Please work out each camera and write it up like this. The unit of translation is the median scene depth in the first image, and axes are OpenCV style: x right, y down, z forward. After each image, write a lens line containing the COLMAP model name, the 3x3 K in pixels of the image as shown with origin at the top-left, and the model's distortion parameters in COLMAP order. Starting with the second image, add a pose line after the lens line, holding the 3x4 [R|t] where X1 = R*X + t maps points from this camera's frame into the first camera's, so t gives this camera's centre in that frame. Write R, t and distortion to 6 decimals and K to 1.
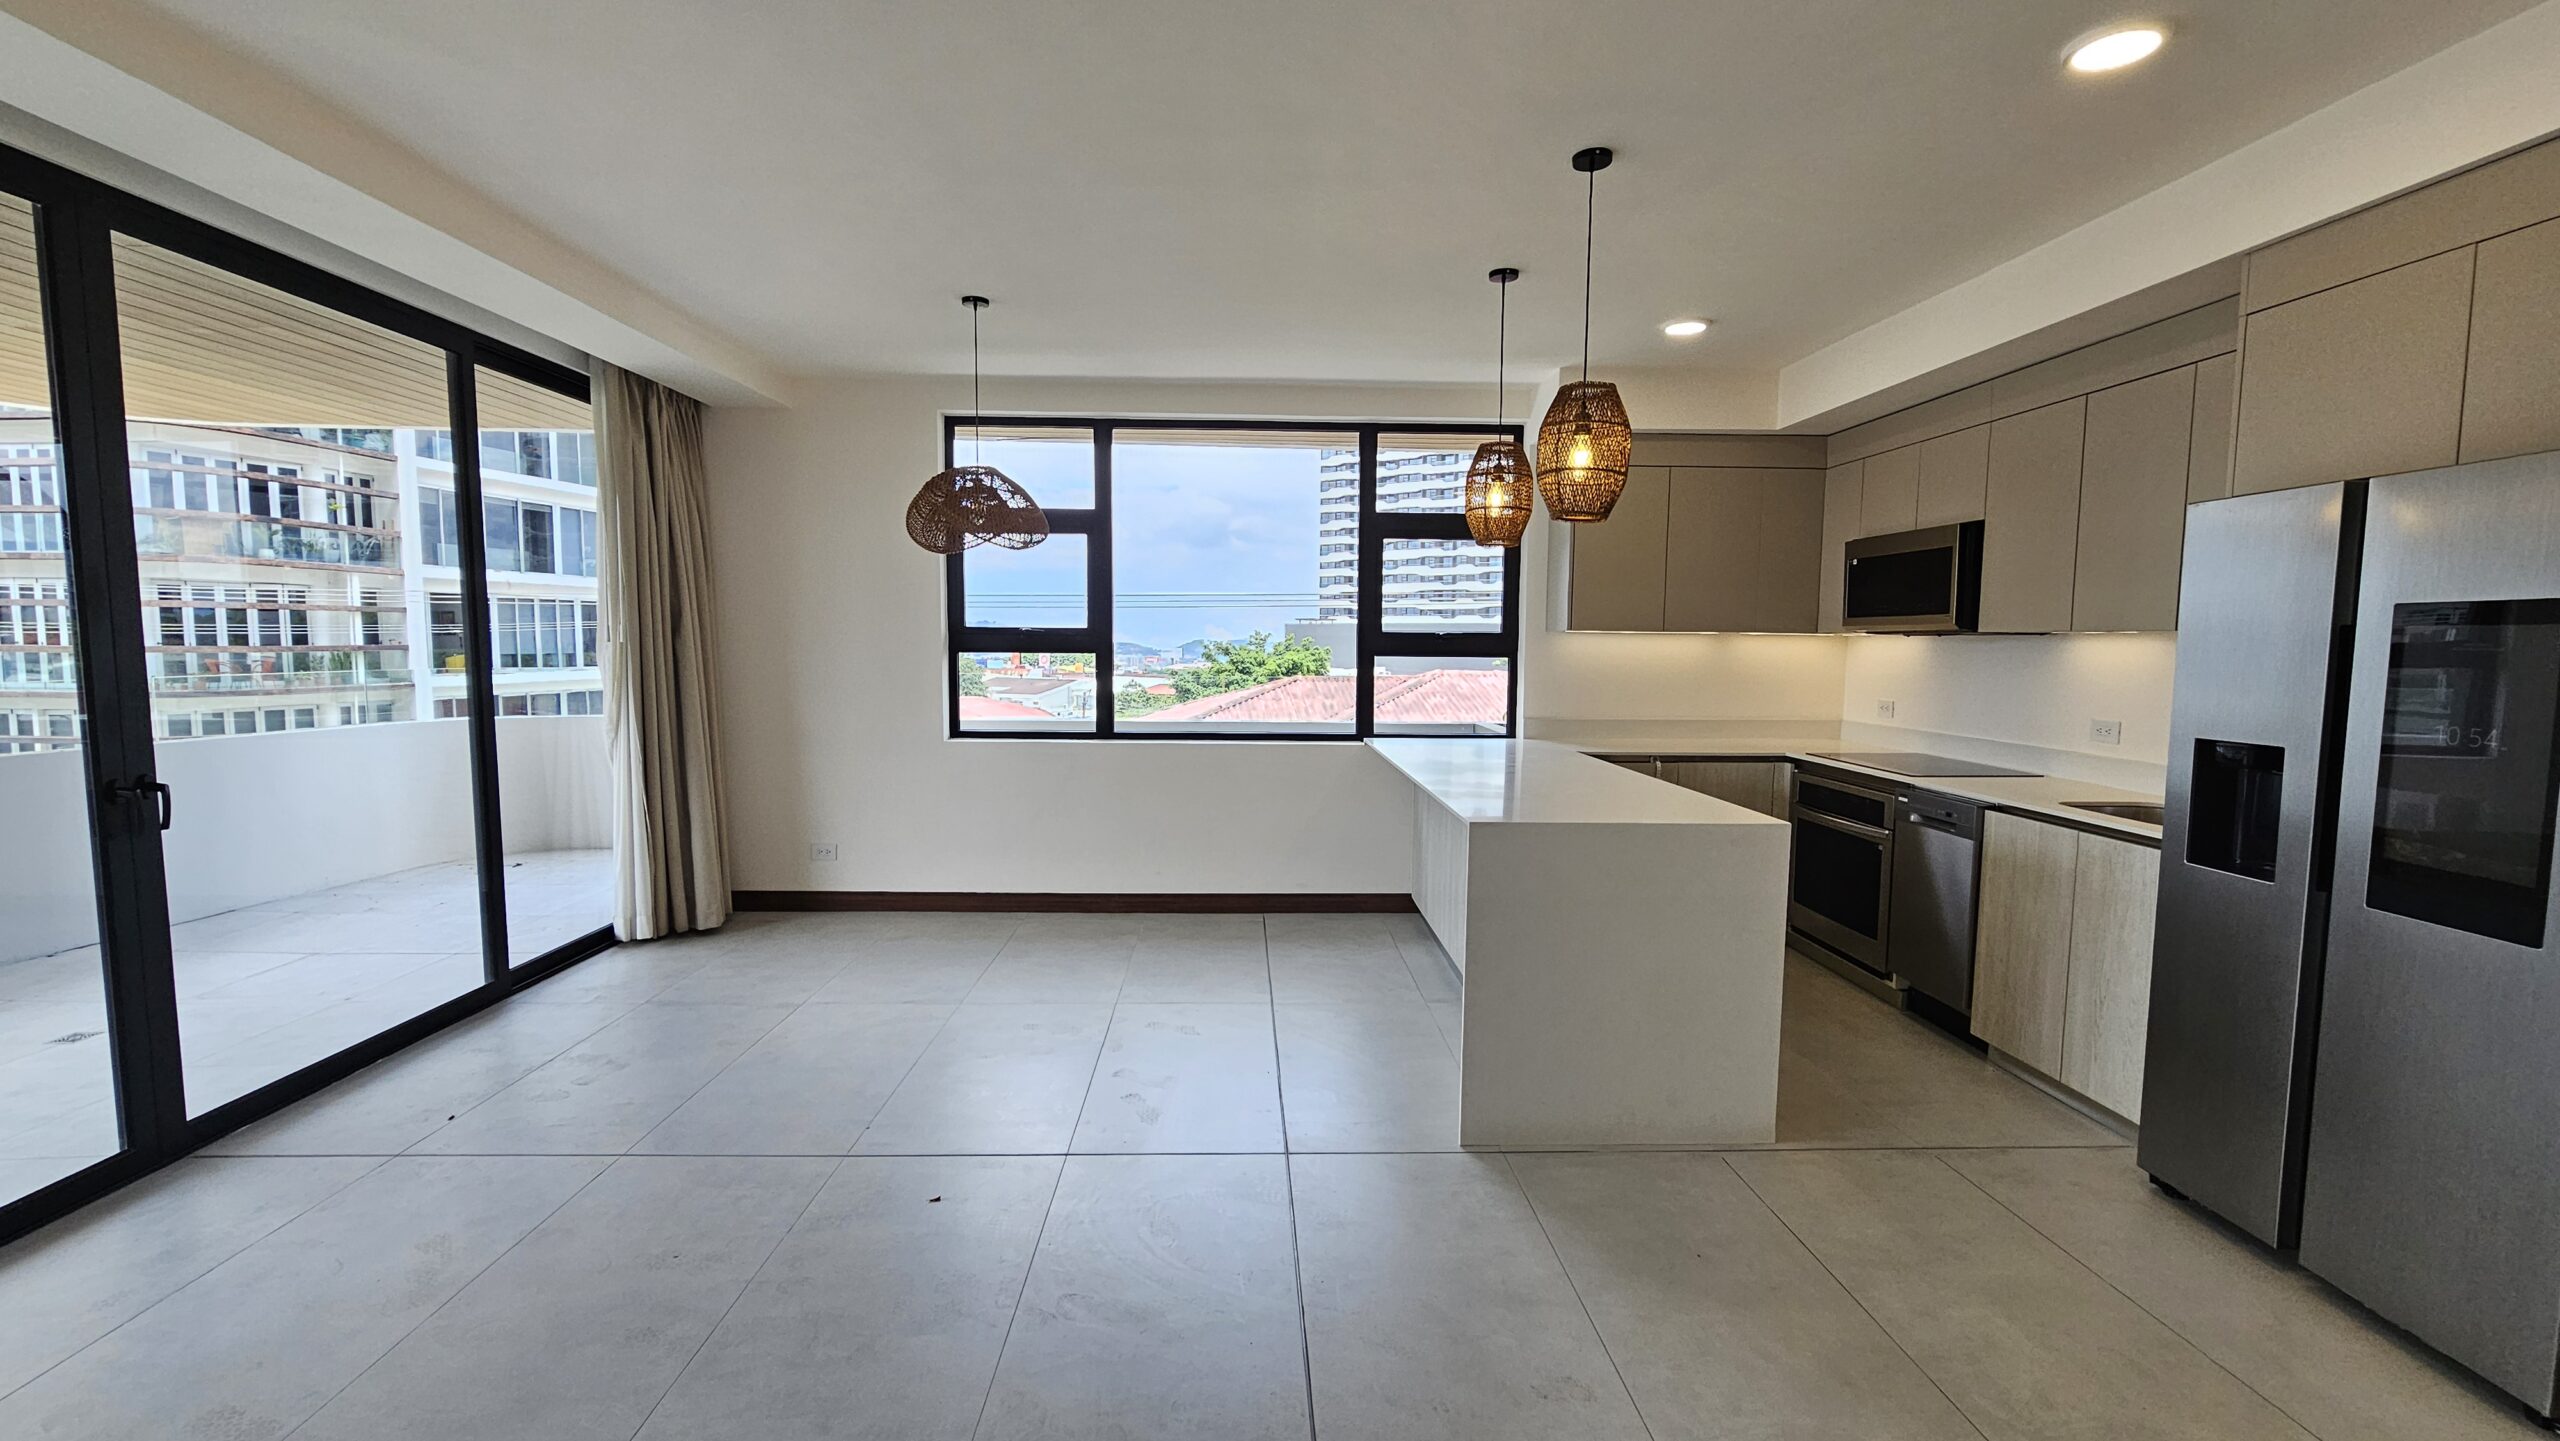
lens RADIAL K [[1048.8, 0, 1270.0], [0, 1048.8, 730.6], [0, 0, 1]] dist [0.001509, 0.000293]
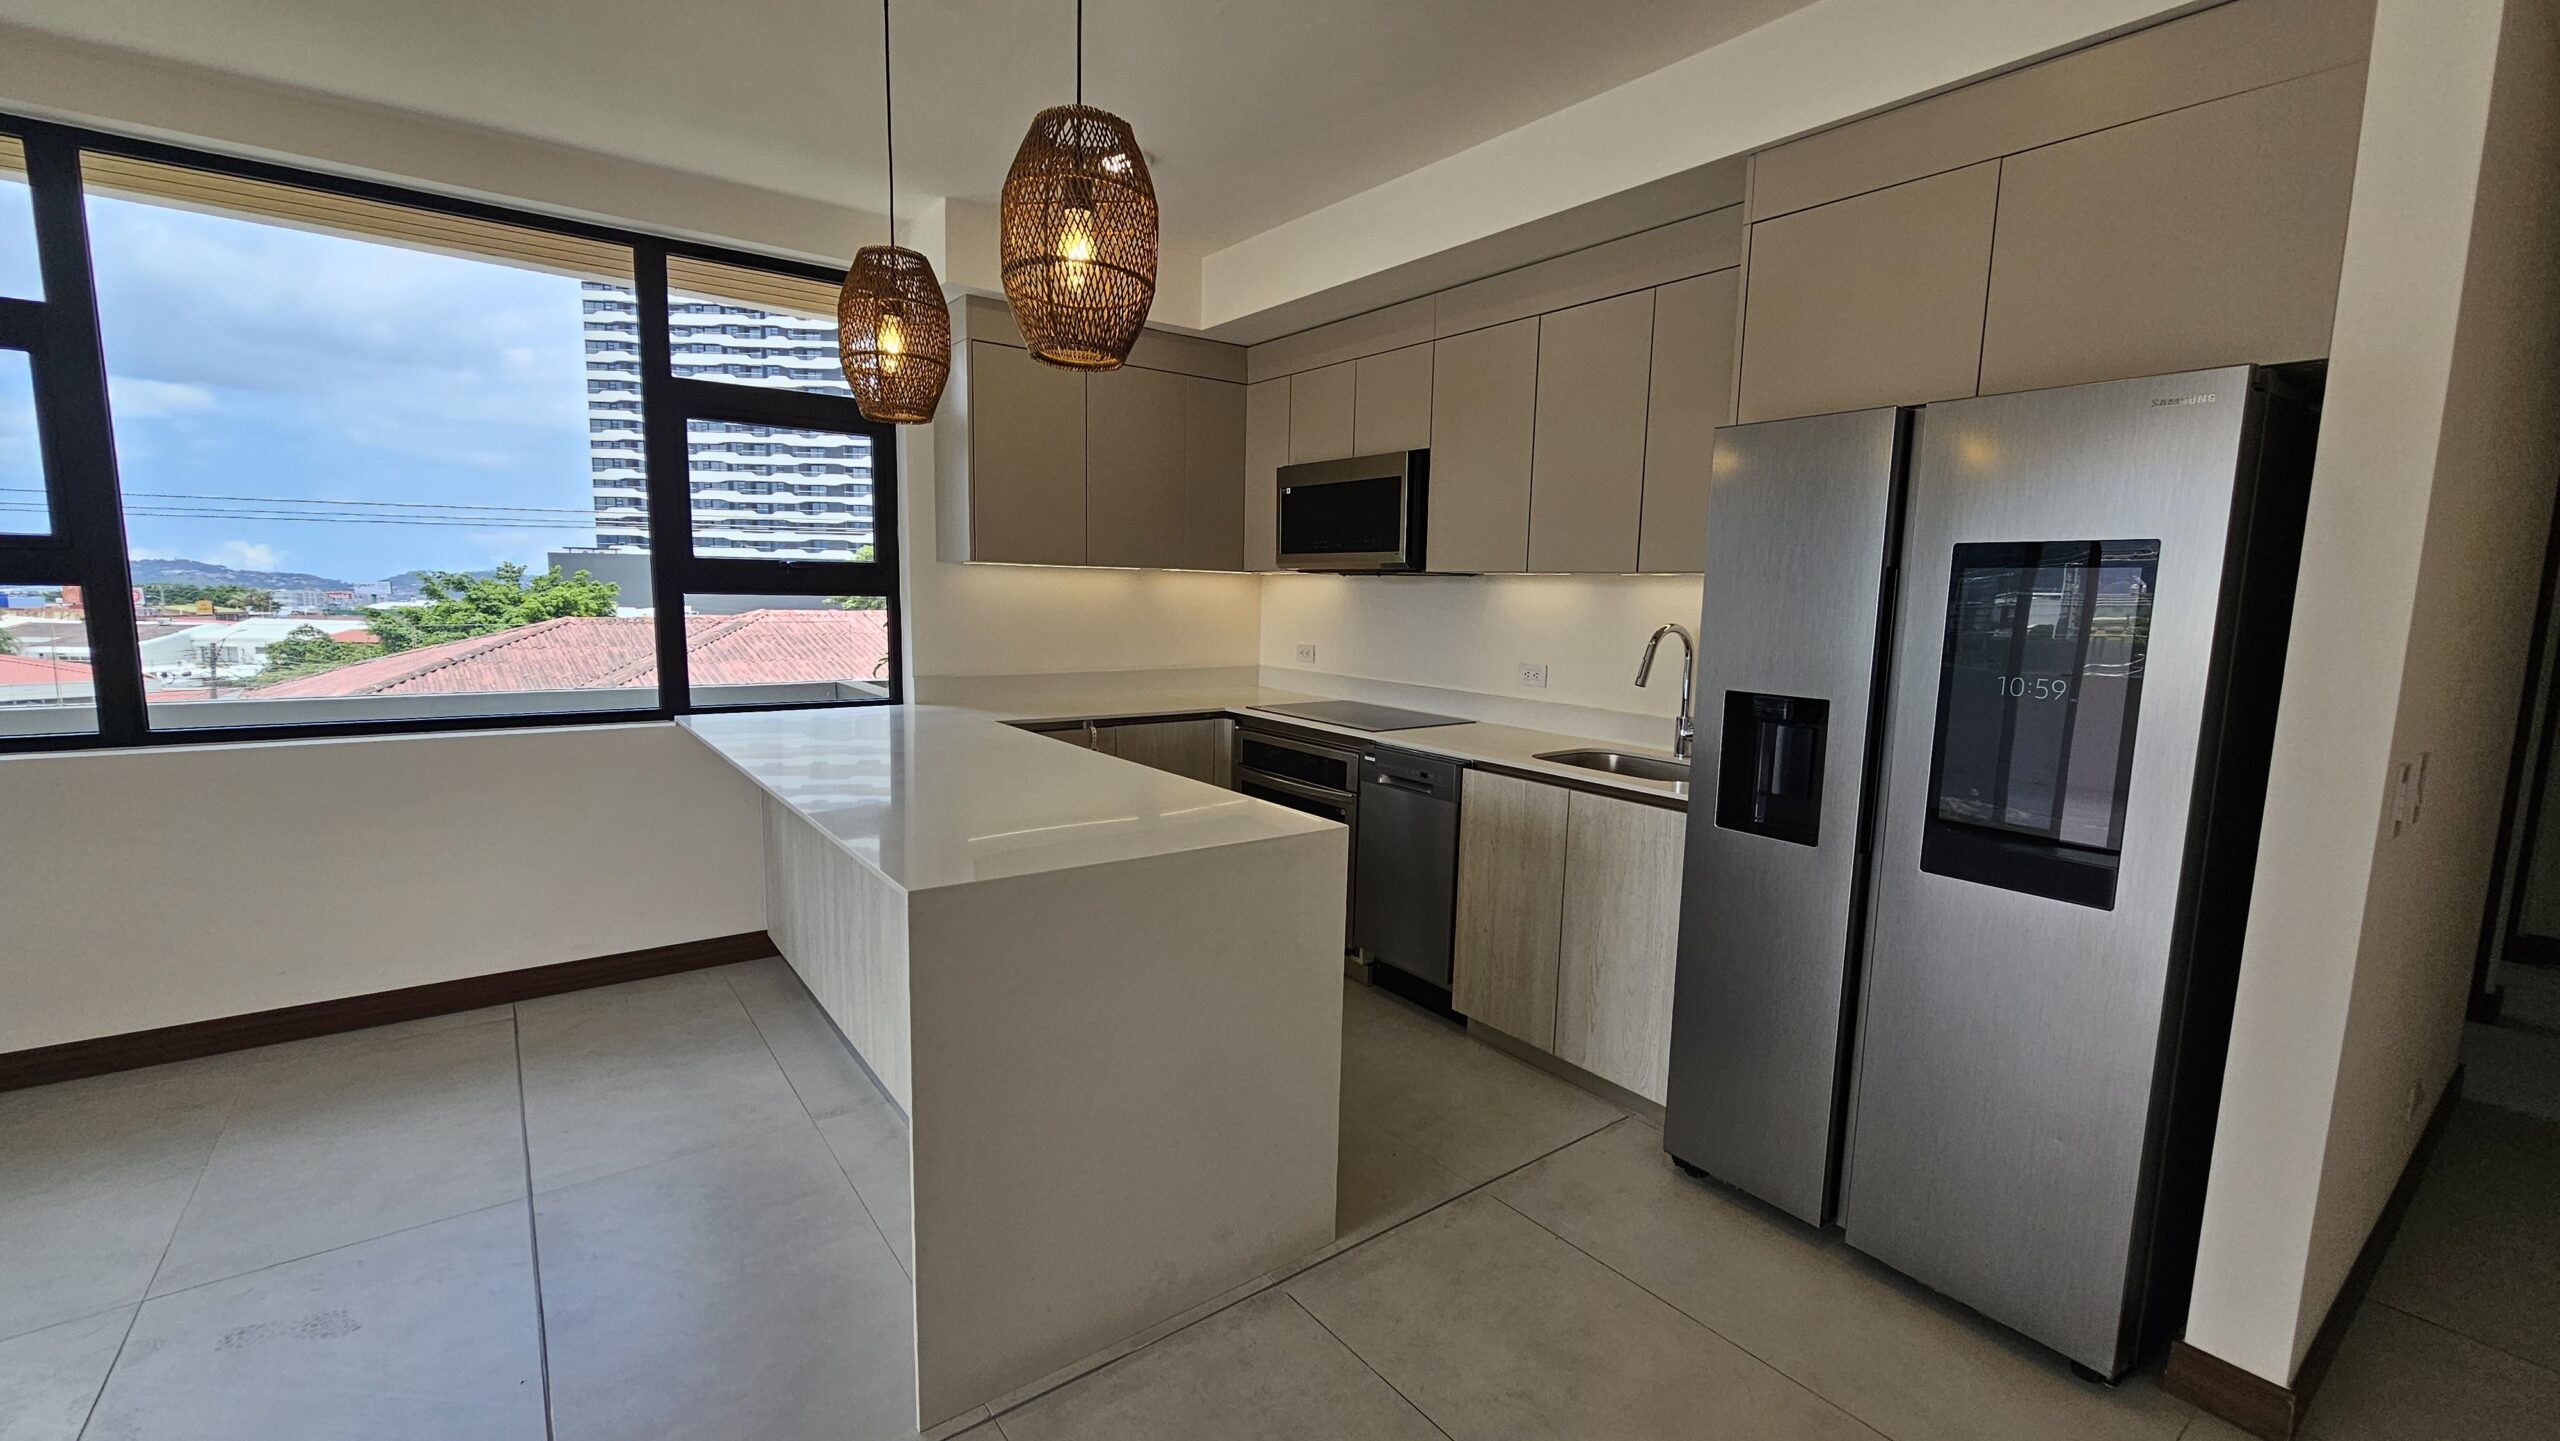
lens RADIAL K [[1048.8, 0, 1270.0], [0, 1048.8, 730.6], [0, 0, 1]] dist [0.001509, 0.000293]
pose [[0.819480, -0.068389, 0.569012, 0.022334], [0.035258, 0.996990, 0.069049, -0.019758], [-0.572021, -0.036522, 0.819425, 0.271741]]
